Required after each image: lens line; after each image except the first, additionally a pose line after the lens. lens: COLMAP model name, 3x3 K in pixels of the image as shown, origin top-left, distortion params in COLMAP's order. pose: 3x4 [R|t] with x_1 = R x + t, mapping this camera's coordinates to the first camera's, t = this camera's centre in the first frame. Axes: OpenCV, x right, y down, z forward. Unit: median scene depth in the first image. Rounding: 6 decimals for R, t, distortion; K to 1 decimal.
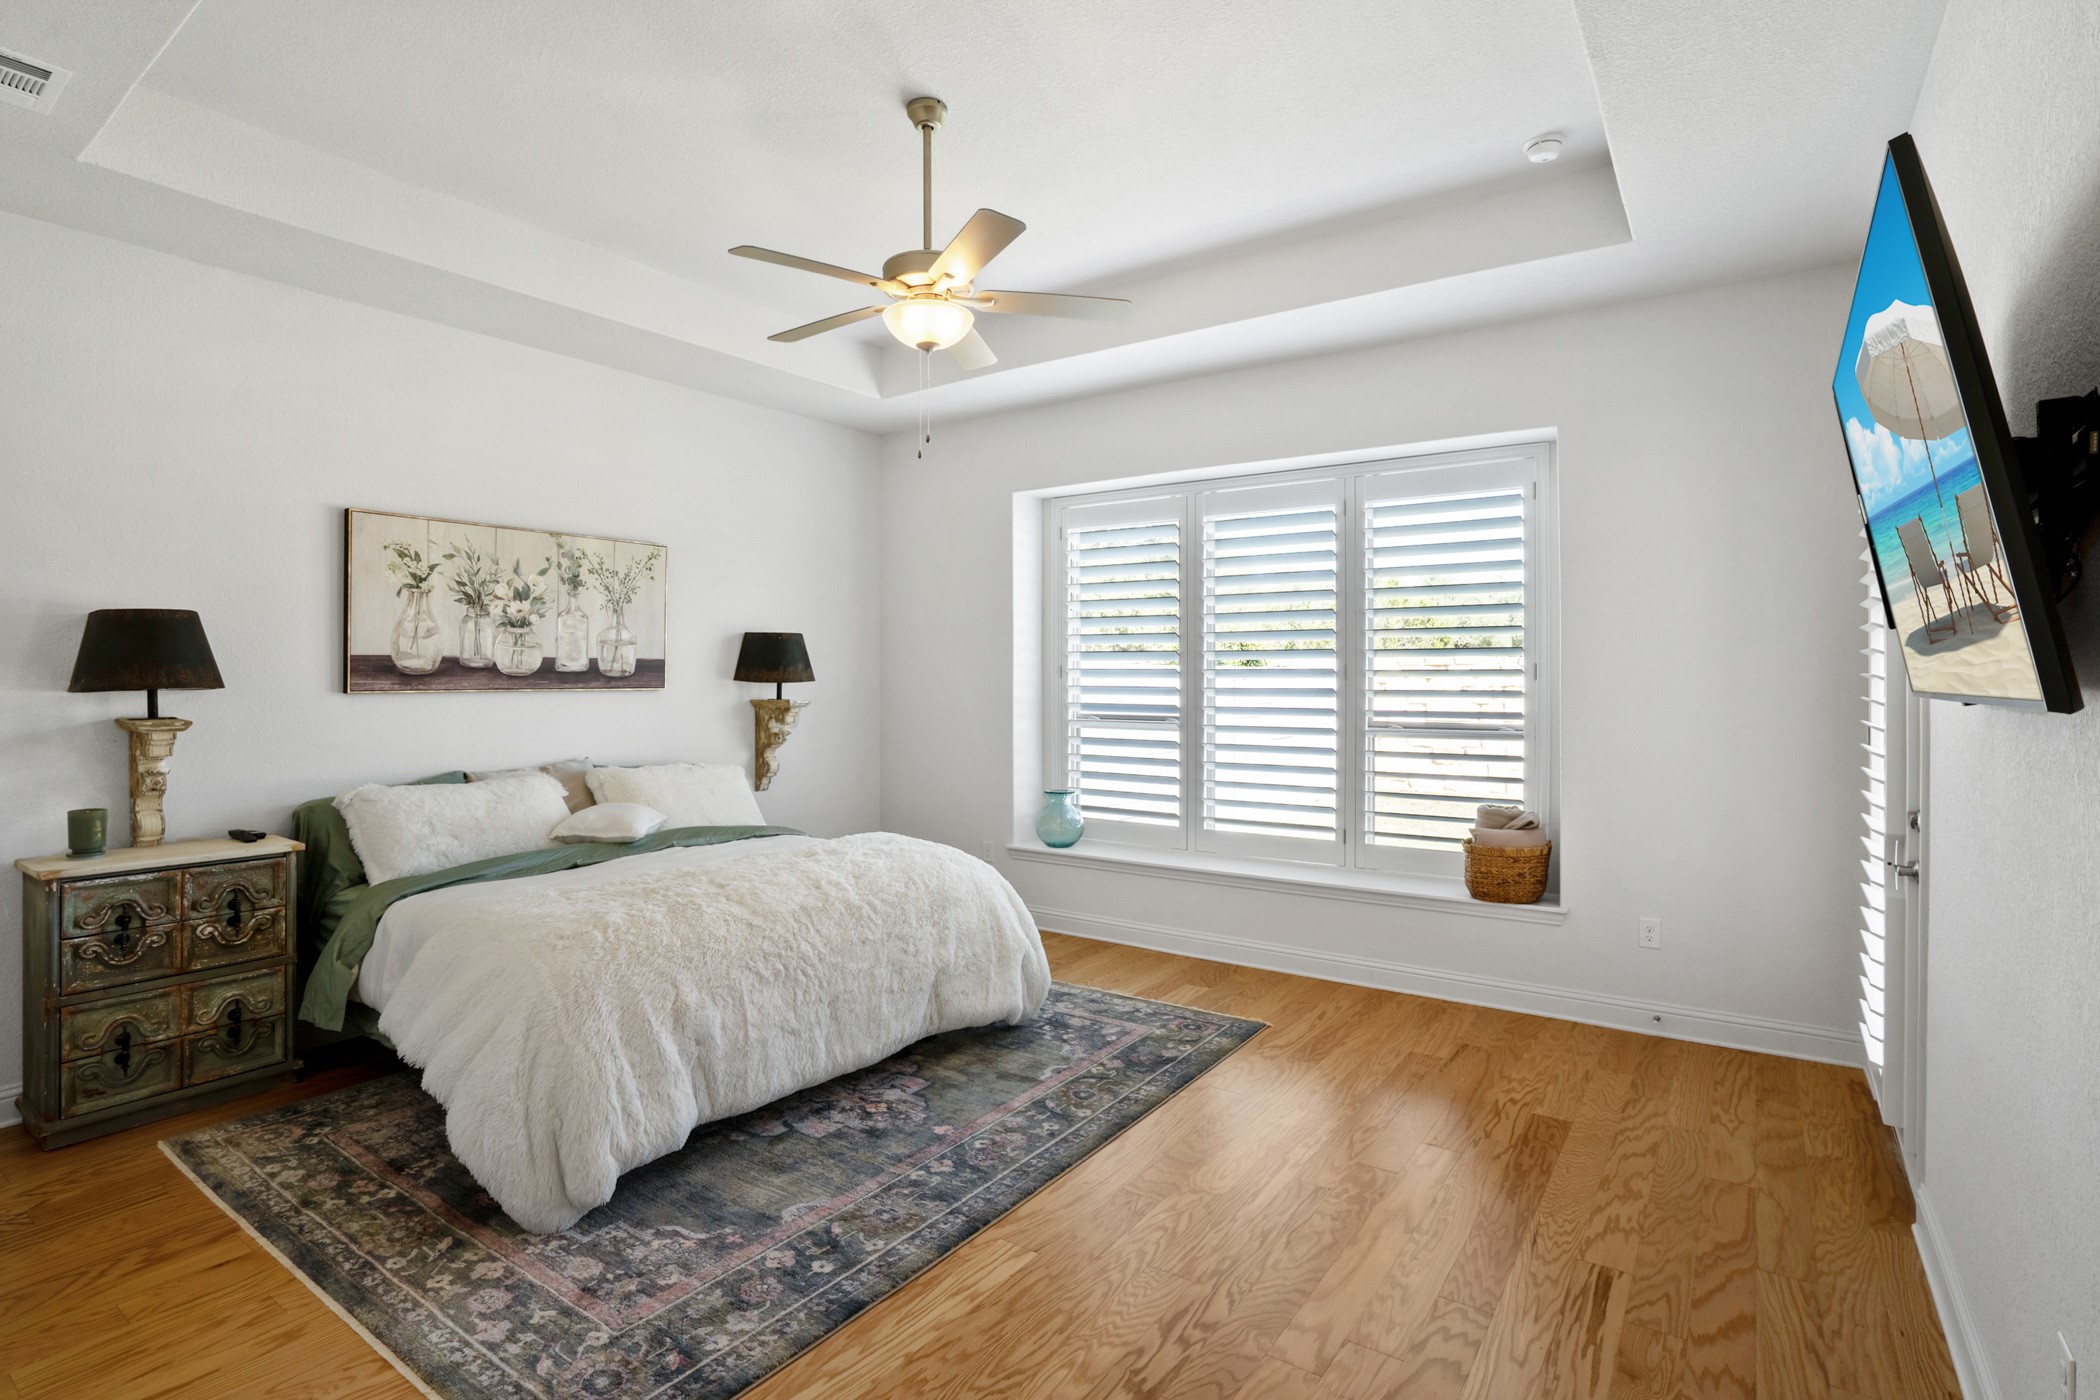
lens RADIAL K [[1007.5, 0, 1077.4], [0, 1007.5, 674.4], [0, 0, 1]] dist [-0.038922, 0.007064]
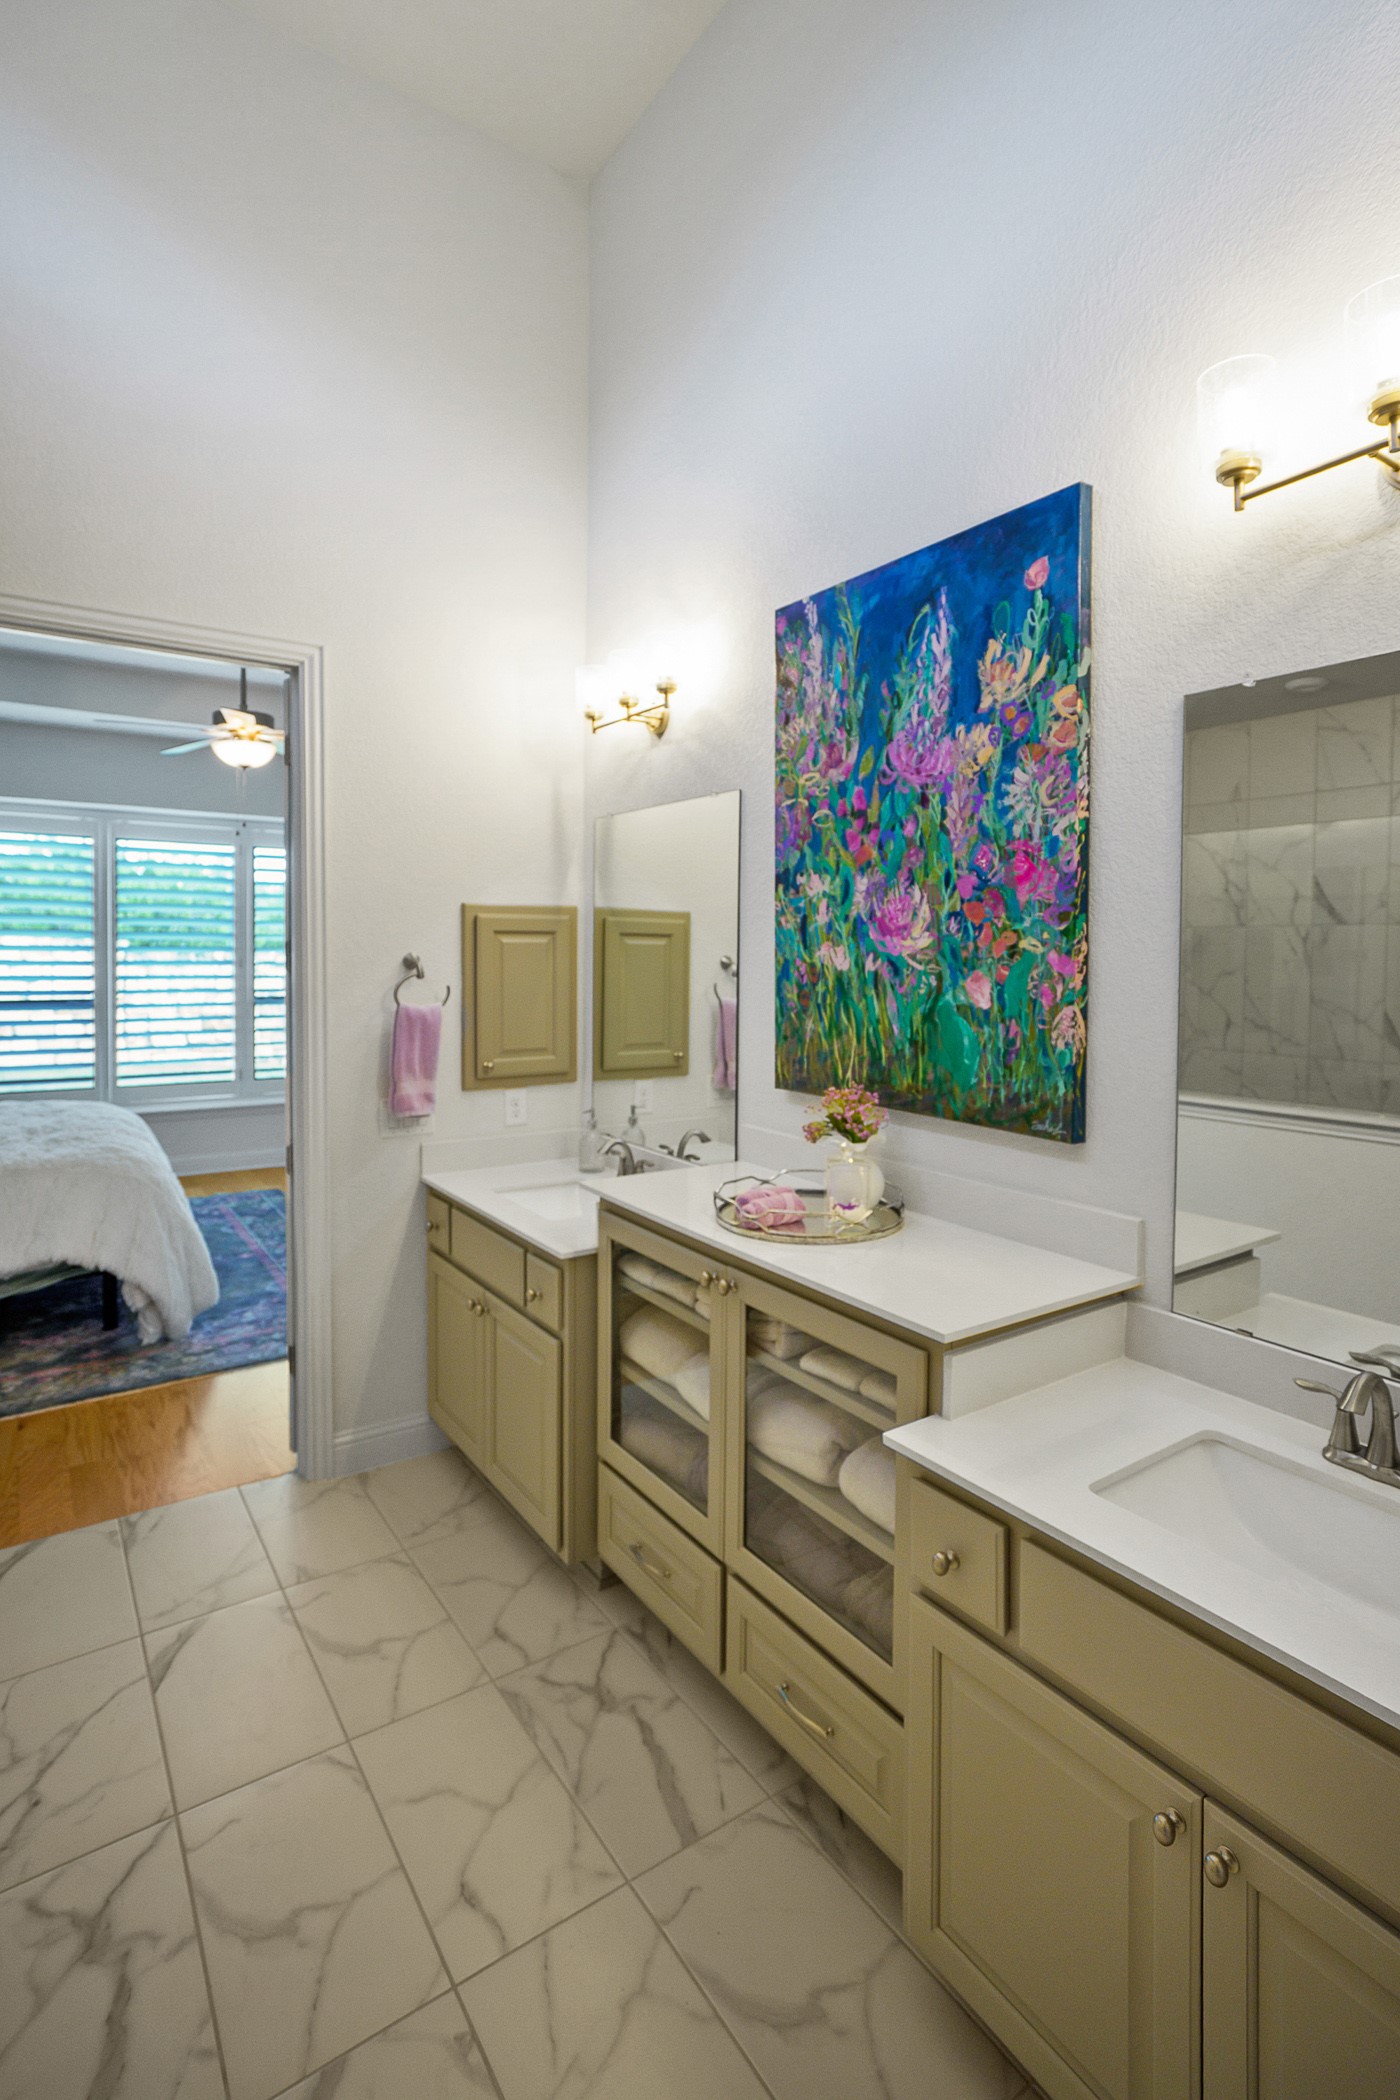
lens RADIAL K [[1007.5, 0, 702.5], [0, 1007.5, 1048.0], [0, 0, 1]] dist [-0.038922, 0.007064]
pose [[0.366444, -0.085184, 0.926532, -1.005171], [-0.015304, 0.995114, 0.097542, -0.037344], [-0.930314, -0.049923, 0.363350, -0.199215]]
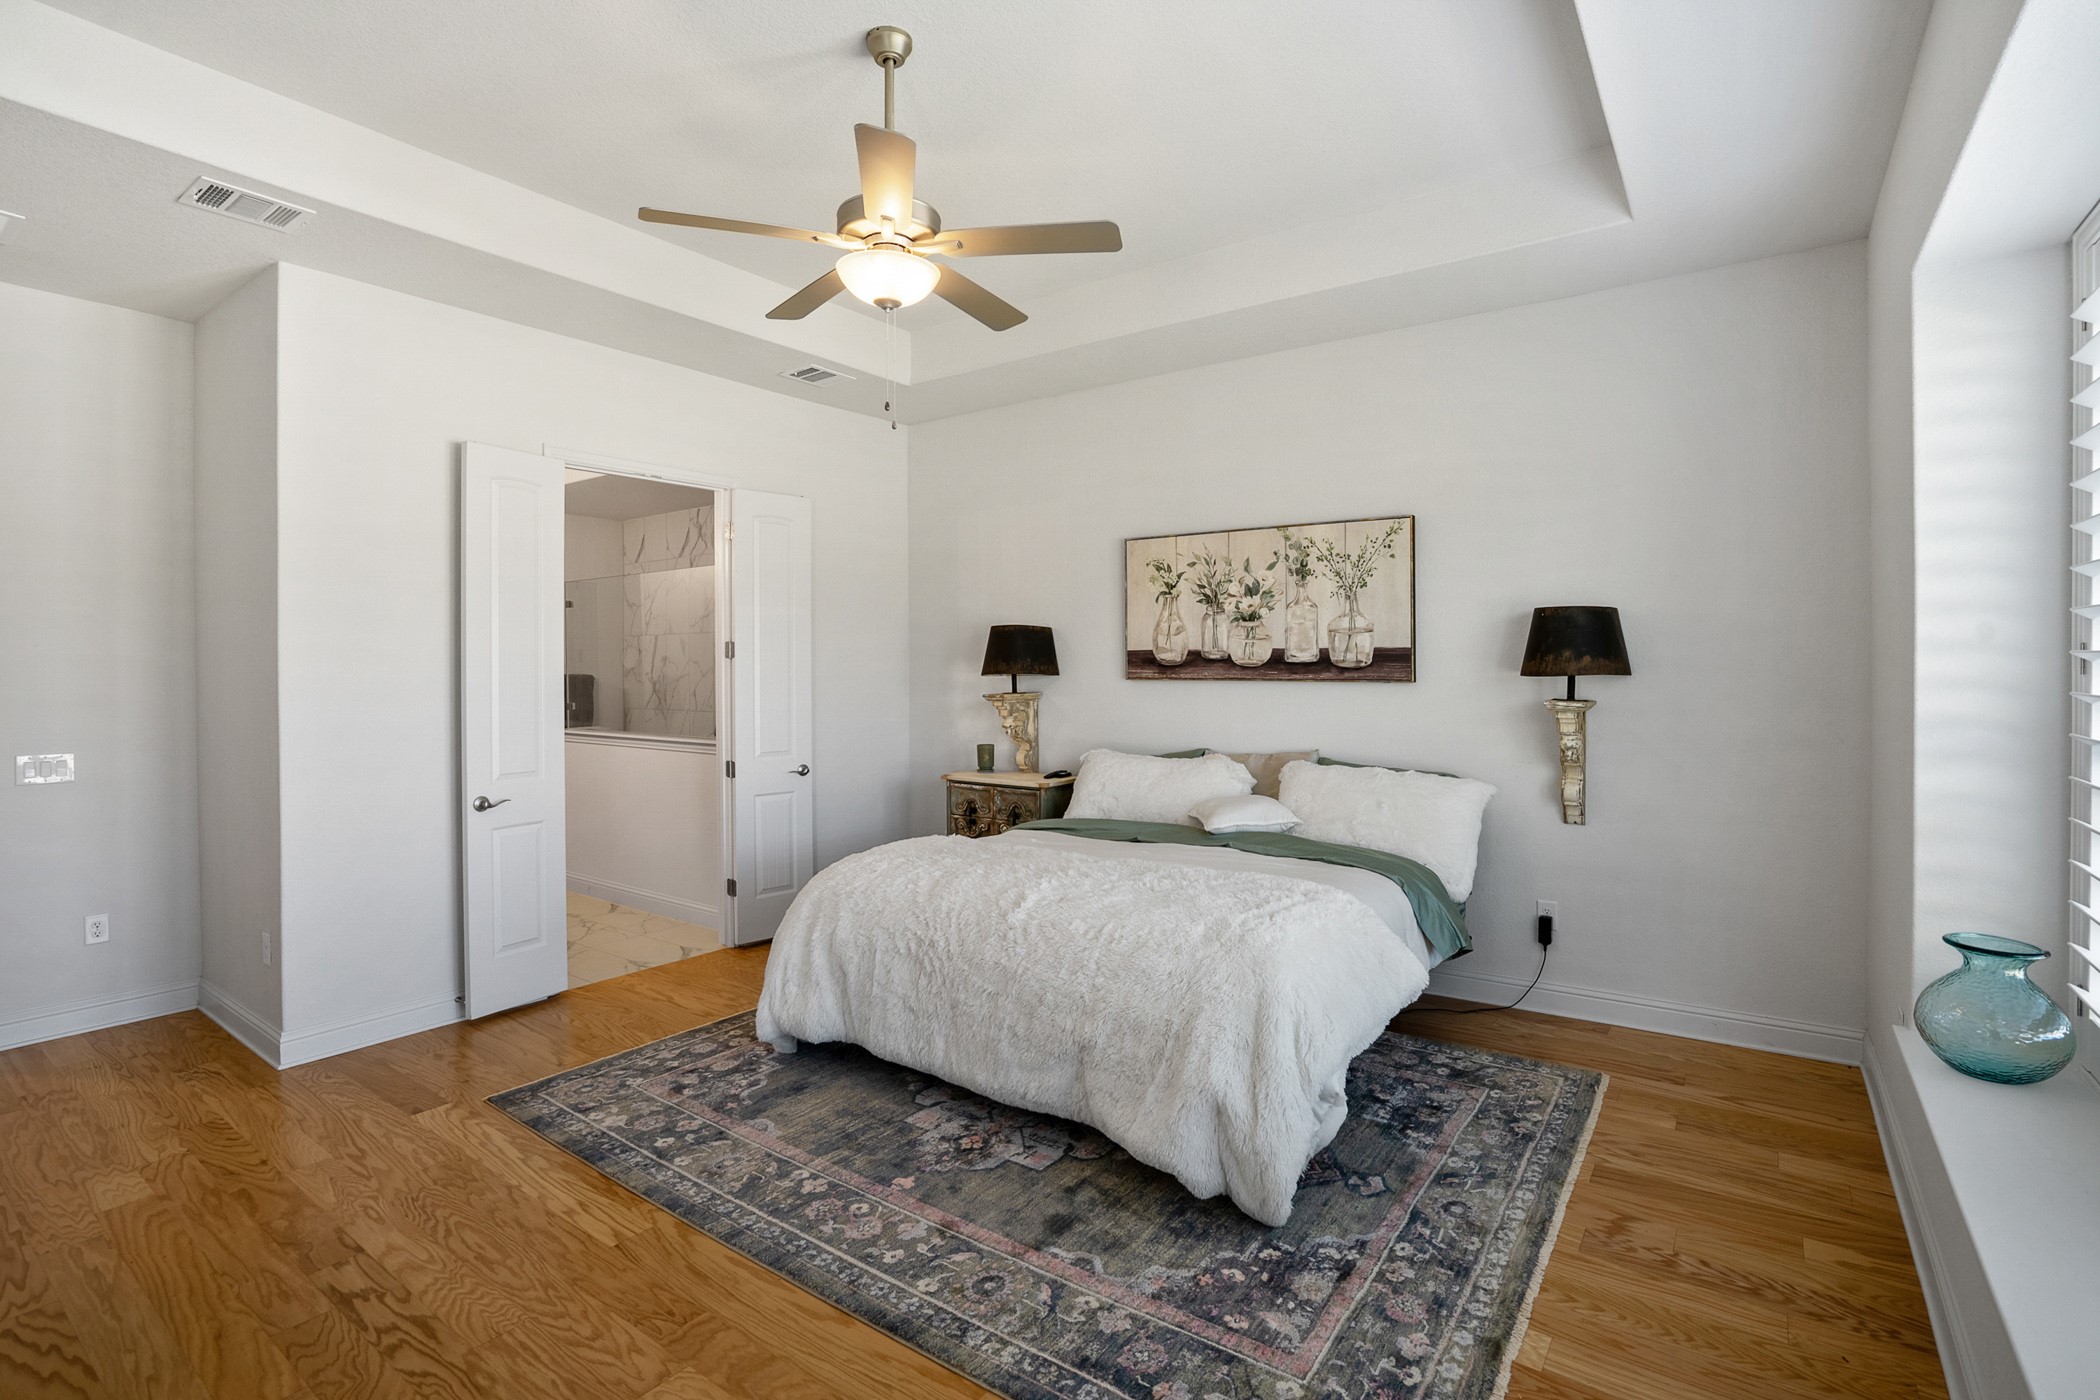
lens RADIAL K [[1007.5, 0, 1096.8], [0, 1007.5, 692.0], [0, 0, 1]] dist [-0.038922, 0.007064]
pose [[-0.019431, 0.028260, -0.999412, 0.556473], [0.002736, 0.999598, 0.028212, -0.002236], [0.999807, -0.002187, -0.019501, 0.904190]]
